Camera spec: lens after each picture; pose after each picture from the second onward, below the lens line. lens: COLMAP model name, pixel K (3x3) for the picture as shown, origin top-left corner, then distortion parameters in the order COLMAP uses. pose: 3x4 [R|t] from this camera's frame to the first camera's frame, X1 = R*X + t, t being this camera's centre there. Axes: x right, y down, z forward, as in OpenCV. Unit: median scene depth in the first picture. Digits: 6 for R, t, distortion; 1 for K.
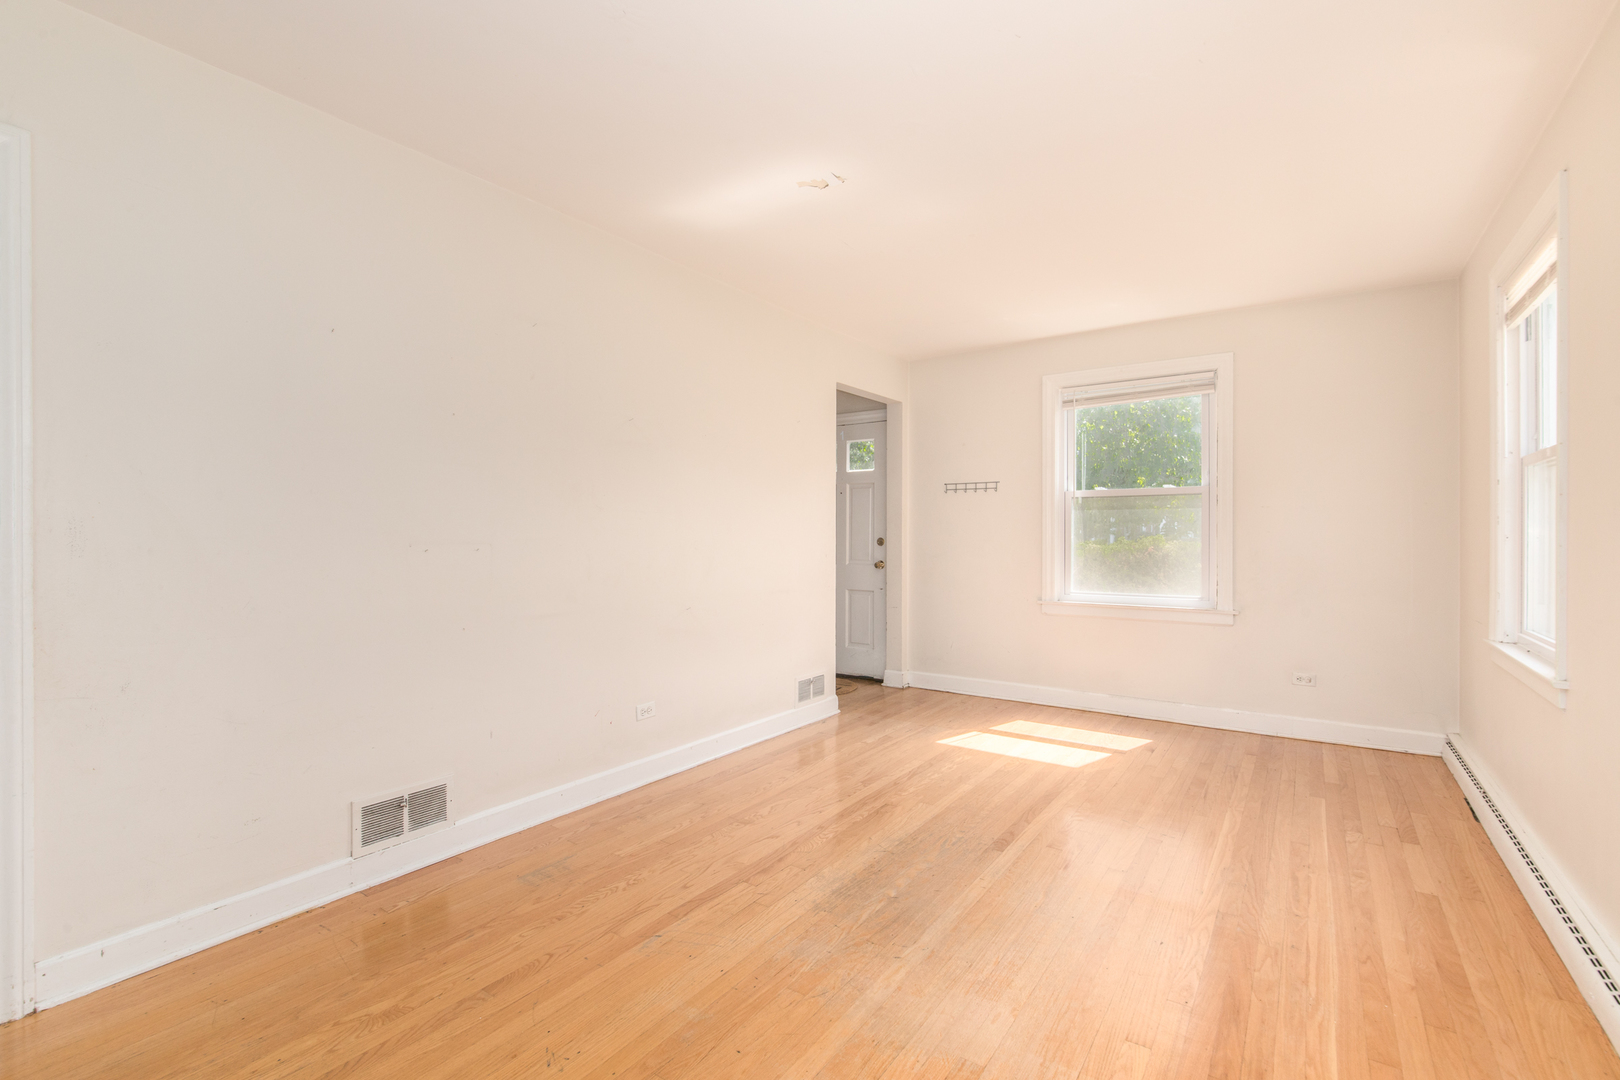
lens RADIAL K [[723.7, 0, 808.3], [0, 723.7, 538.3], [0, 0, 1]] dist [-0.004410, -0.000760]
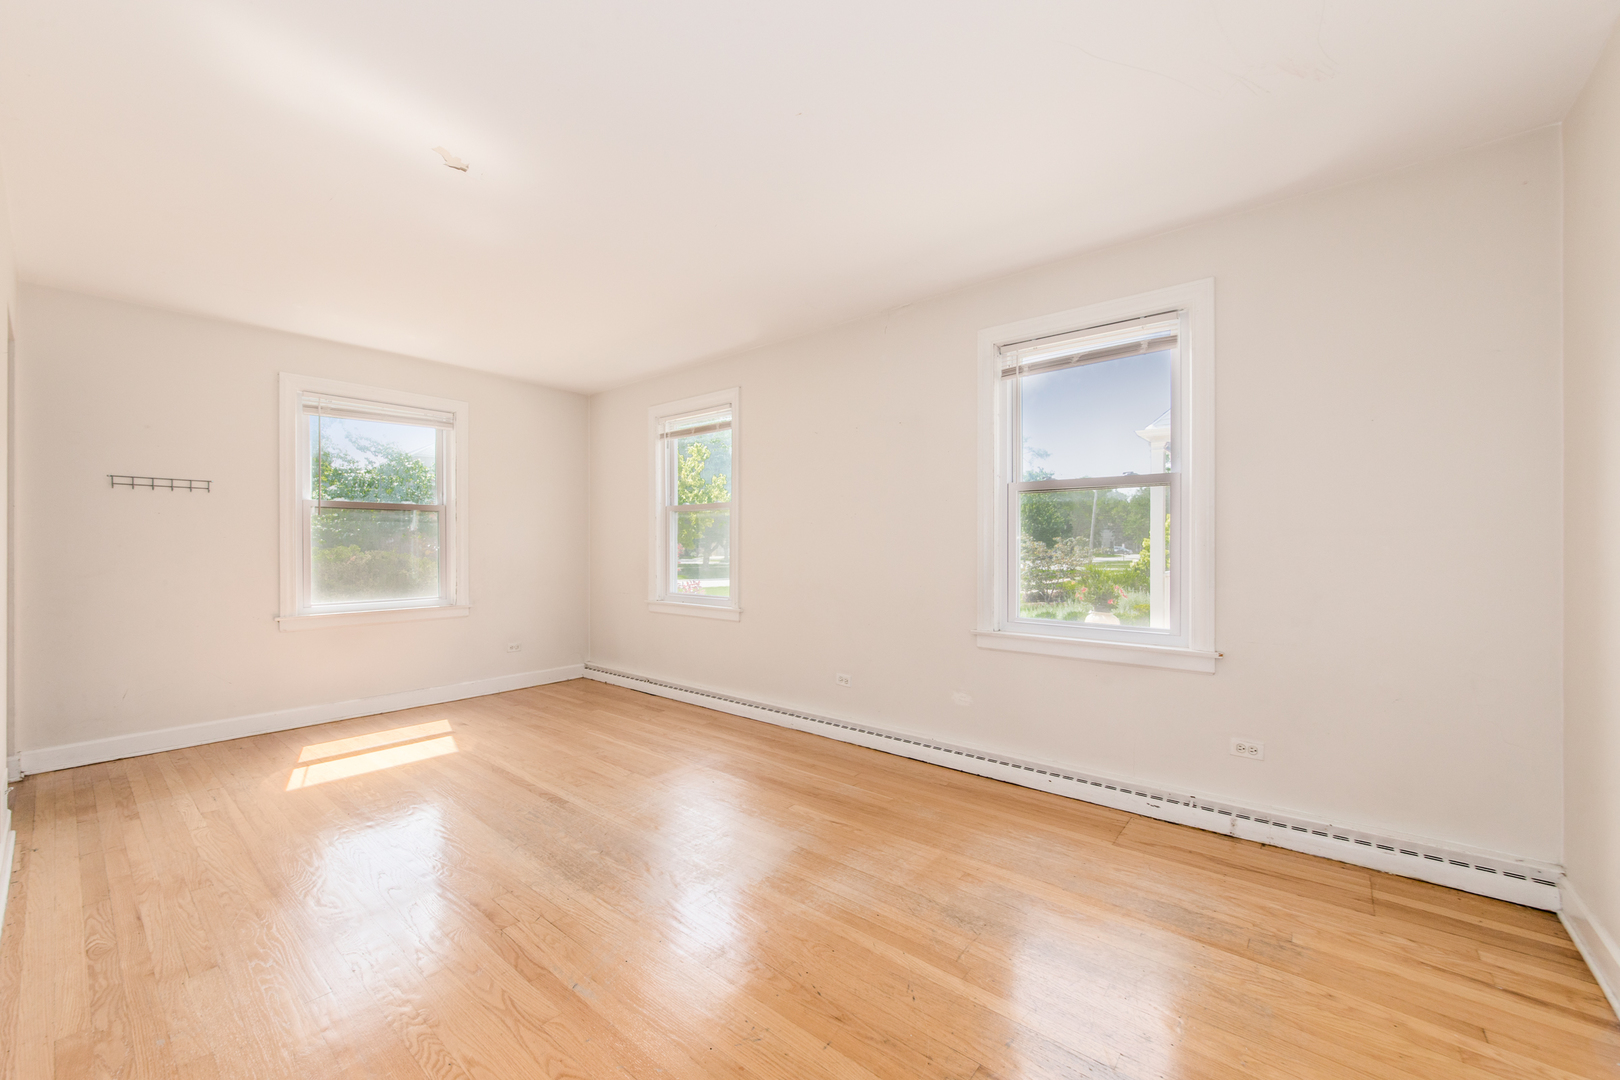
lens RADIAL K [[631.9, 0, 805.3], [0, 631.9, 540.0], [0, 0, 1]] dist [-0.000627, 0.000127]
pose [[0.078473, 0.007001, 0.996892, -0.569899], [0.001245, 0.999974, -0.007120, -0.006578], [-0.996915, 0.001800, 0.078462, 0.370662]]
